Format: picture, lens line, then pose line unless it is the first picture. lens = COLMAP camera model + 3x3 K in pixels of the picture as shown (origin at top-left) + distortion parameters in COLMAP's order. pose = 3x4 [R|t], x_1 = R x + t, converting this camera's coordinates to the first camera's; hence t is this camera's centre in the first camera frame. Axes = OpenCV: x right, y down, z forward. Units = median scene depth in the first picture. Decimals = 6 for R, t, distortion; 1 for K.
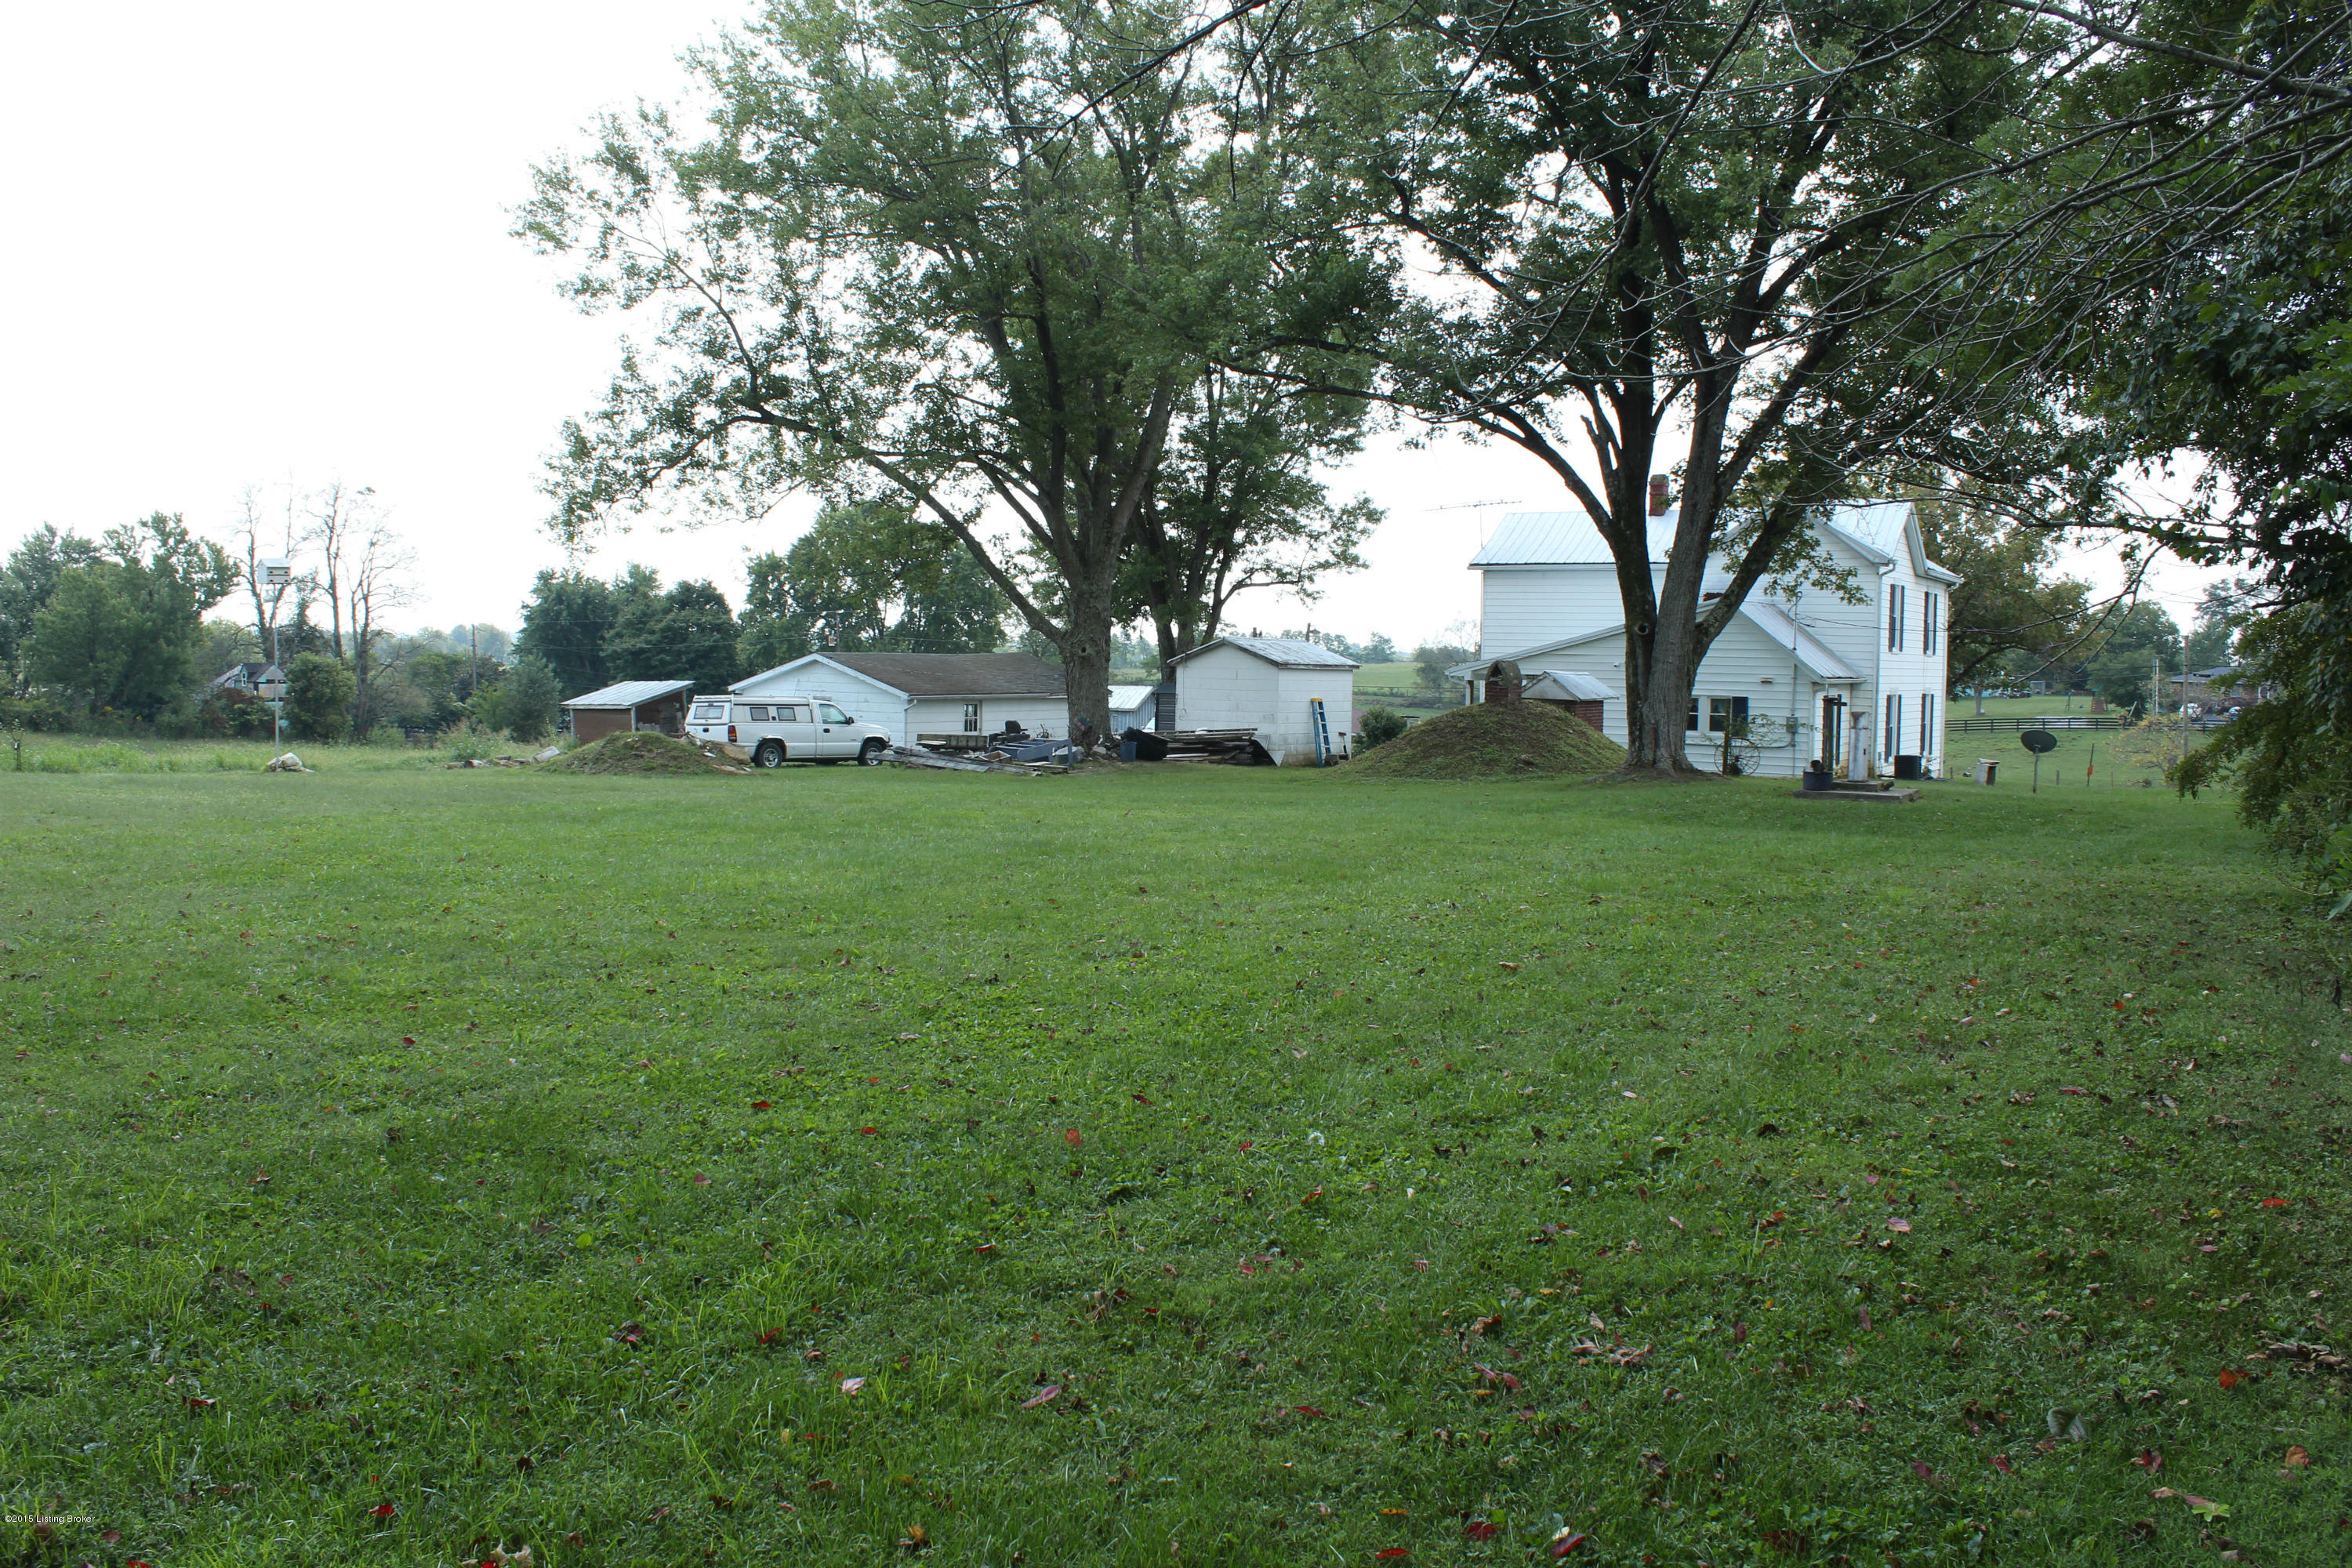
lens RADIAL K [[1911.4, 0, 1174.4], [0, 1911.4, 743.2], [0, 0, 1]] dist [-0.110069, 0.006300]
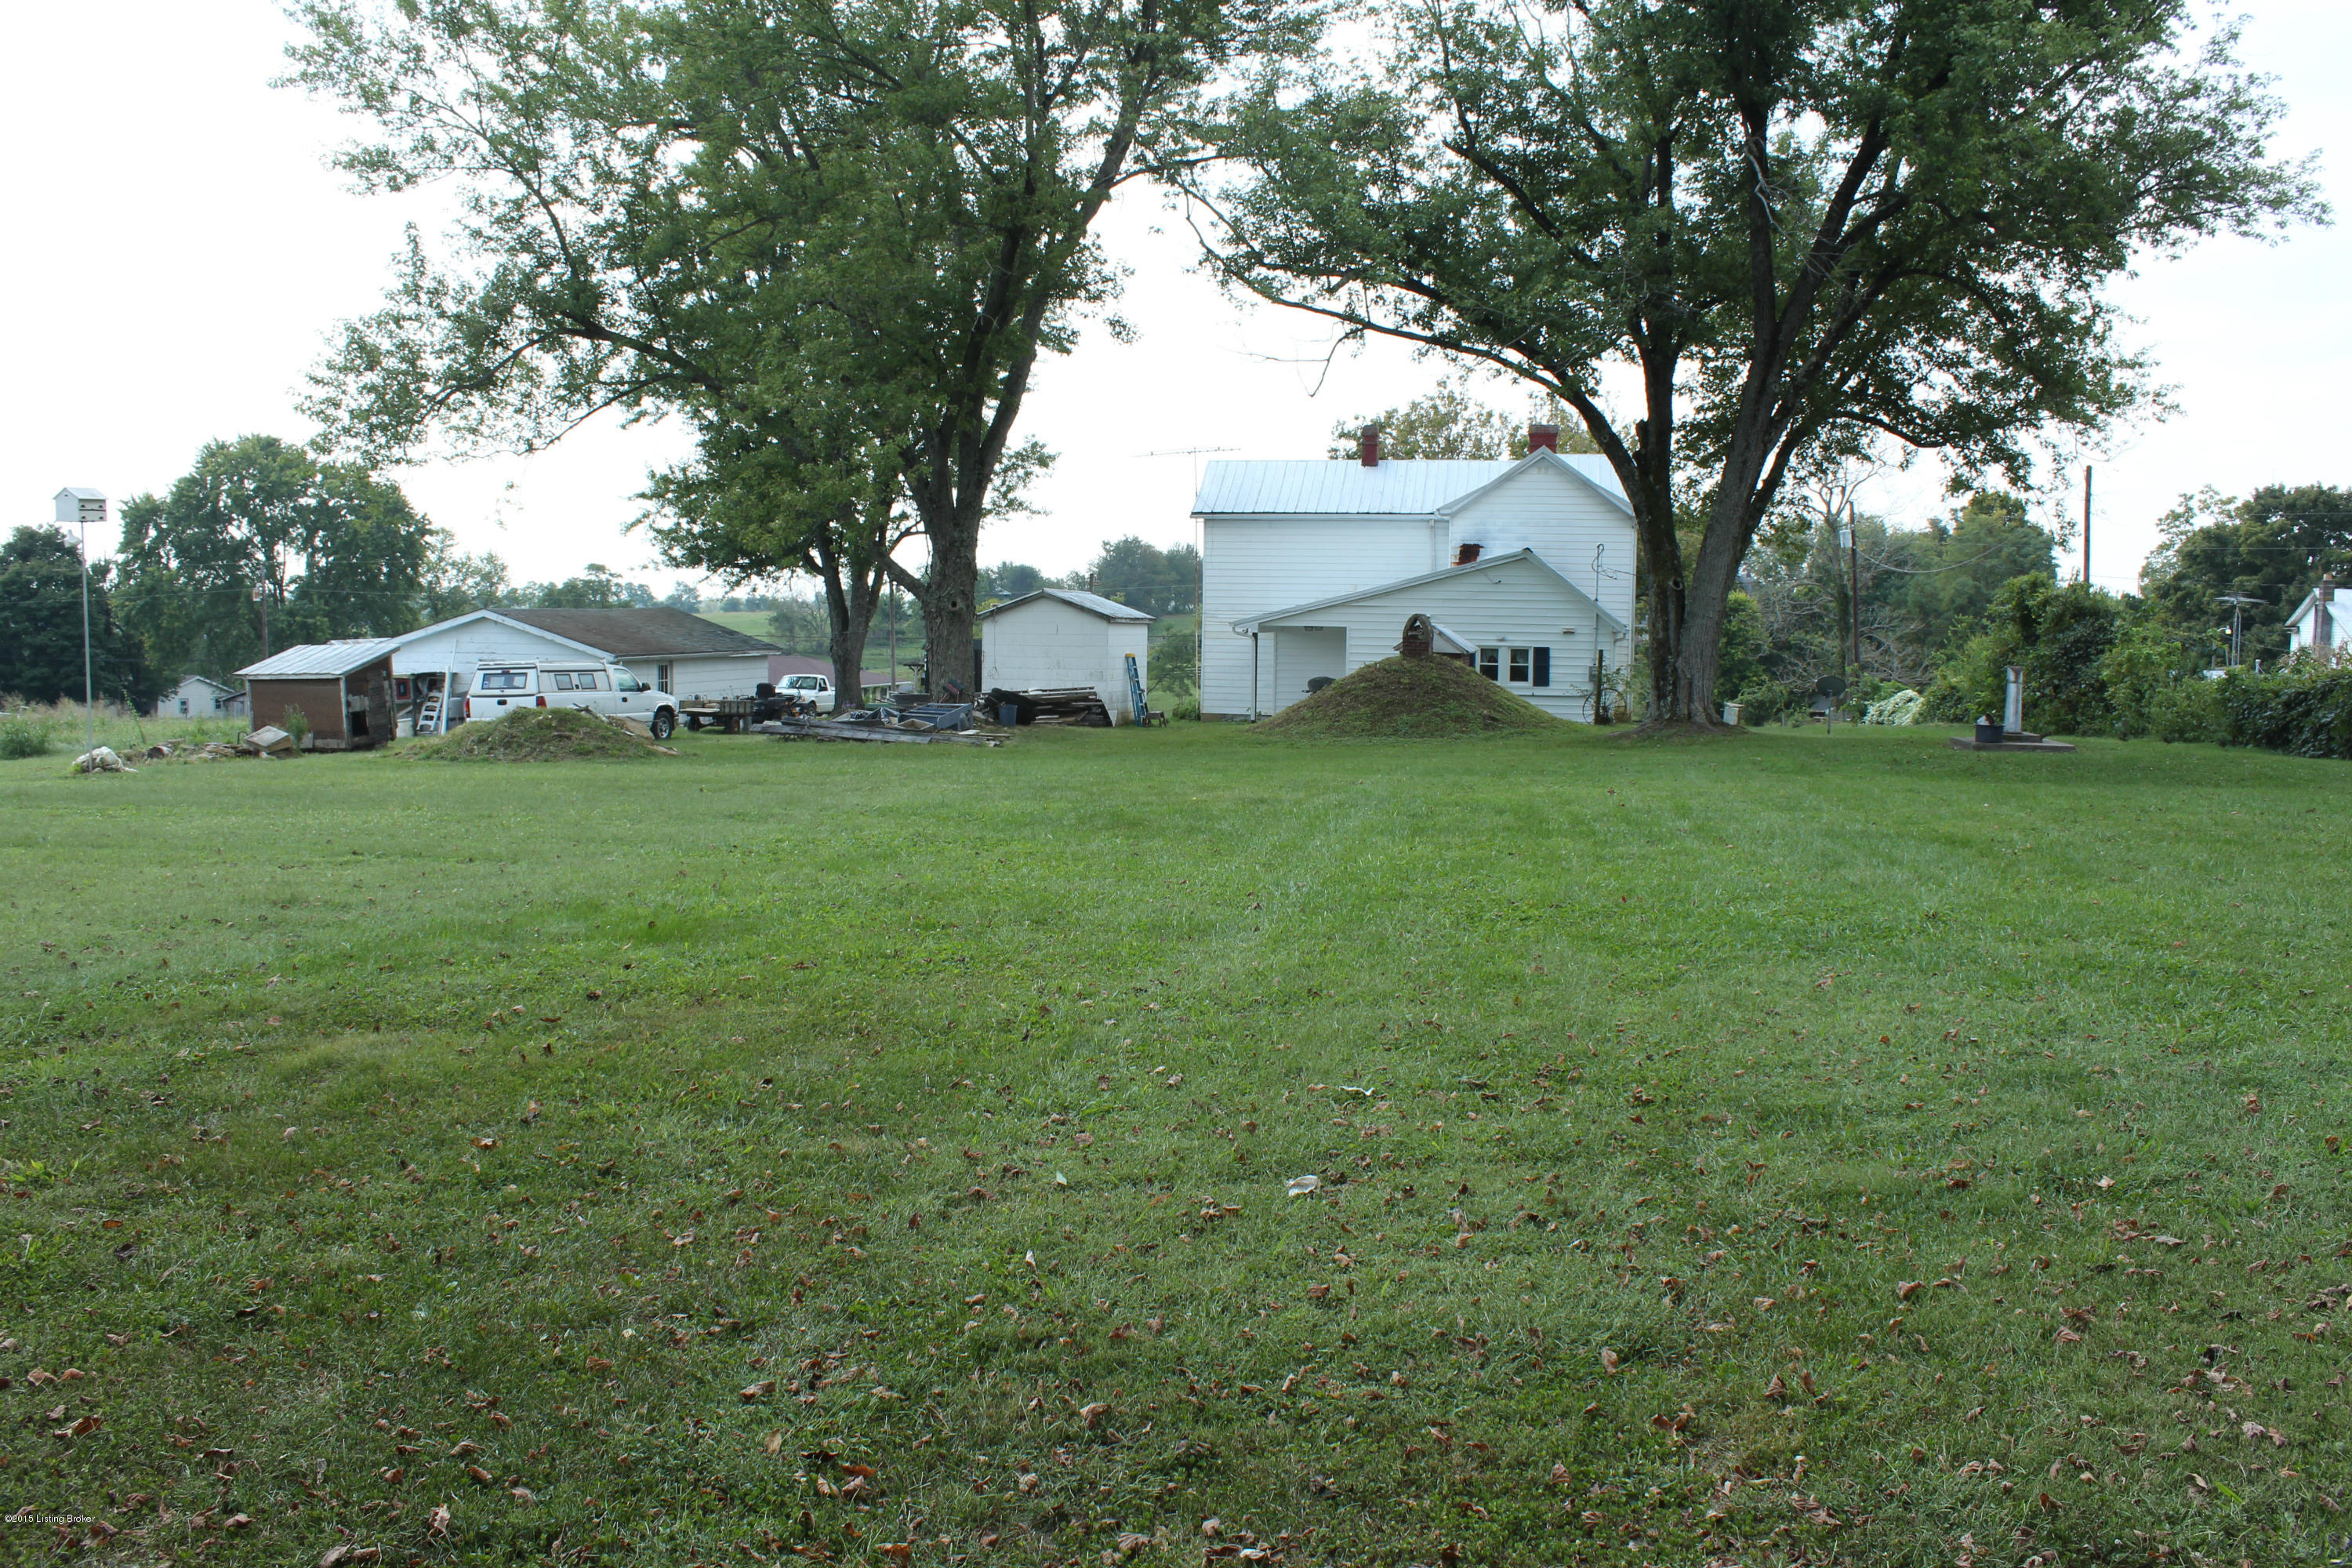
lens RADIAL K [[1911.4, 0, 1174.4], [0, 1911.4, 743.2], [0, 0, 1]] dist [-0.110069, 0.006300]
pose [[0.935814, -0.029153, 0.351286, -0.246122], [0.019451, 0.999327, 0.031114, -0.008476], [-0.351957, -0.022284, 0.935751, 0.108949]]
